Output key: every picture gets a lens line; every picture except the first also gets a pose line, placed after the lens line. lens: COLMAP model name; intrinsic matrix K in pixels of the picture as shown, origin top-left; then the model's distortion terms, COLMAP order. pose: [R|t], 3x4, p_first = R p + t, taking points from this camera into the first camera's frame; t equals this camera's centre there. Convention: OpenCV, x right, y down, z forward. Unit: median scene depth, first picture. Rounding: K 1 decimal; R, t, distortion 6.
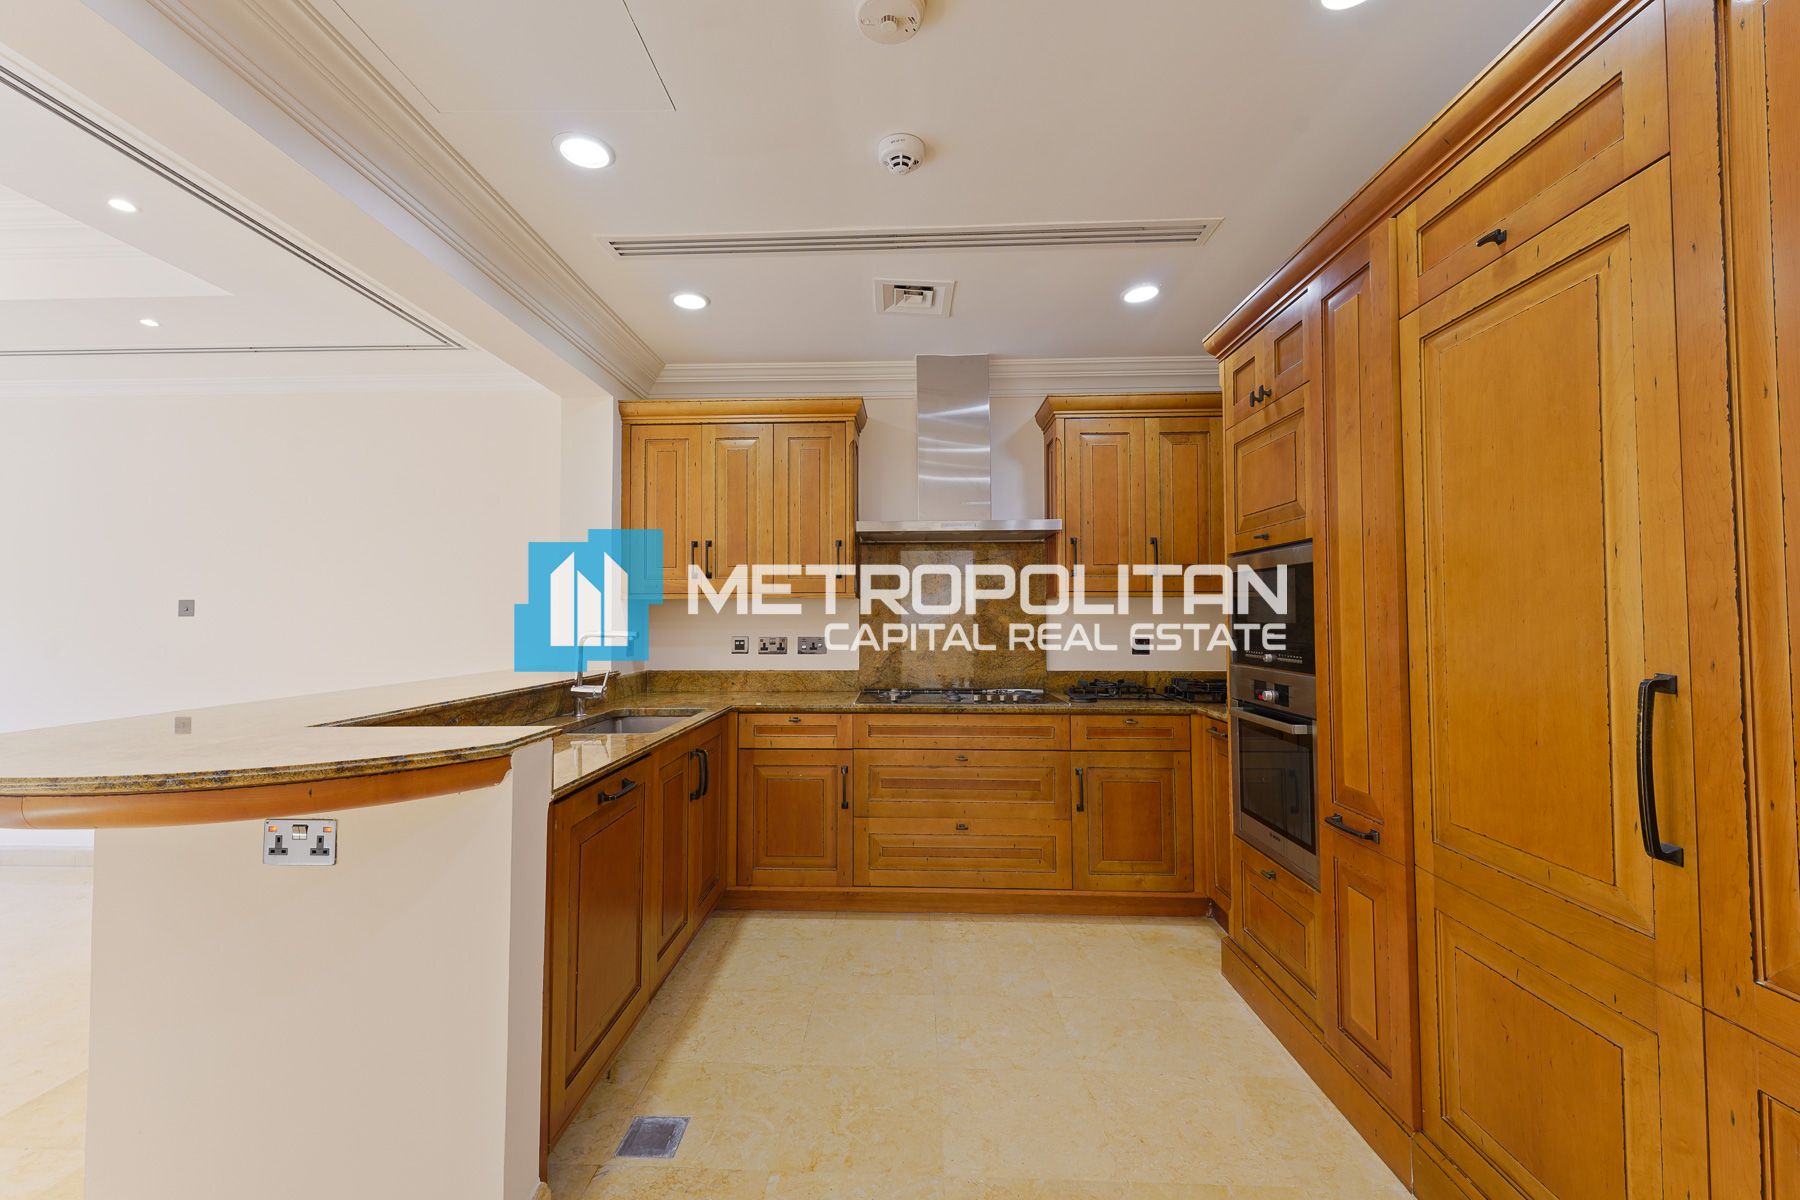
lens RADIAL K [[730.6, 0, 890.7], [0, 730.6, 594.0], [0, 0, 1]] dist [0.014598, -0.001549]
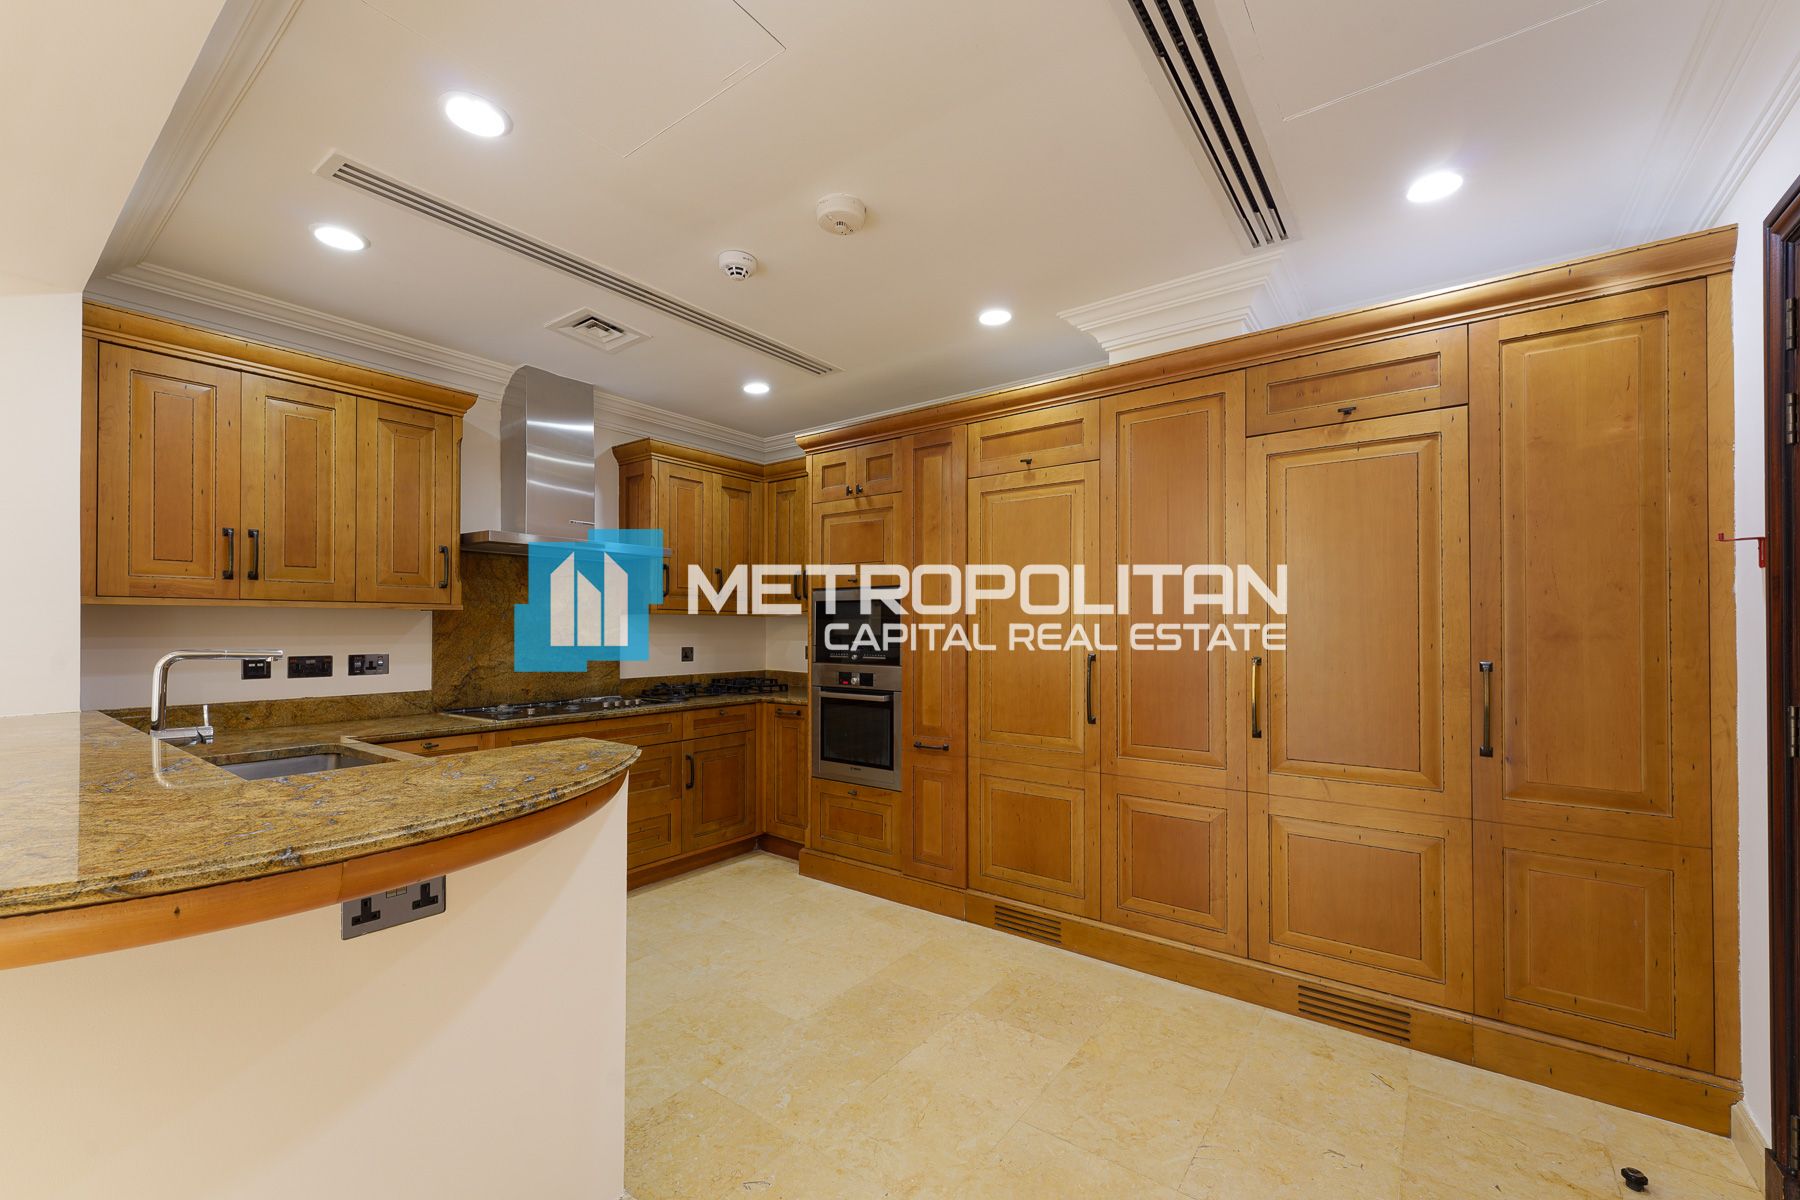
lens RADIAL K [[730.6, 0, 878.3], [0, 730.6, 626.3], [0, 0, 1]] dist [0.014598, -0.001549]
pose [[0.578856, 0.005073, 0.815414, -0.565676], [-0.028021, 0.999514, 0.013673, -0.002158], [-0.814948, -0.030764, 0.578717, 0.036613]]
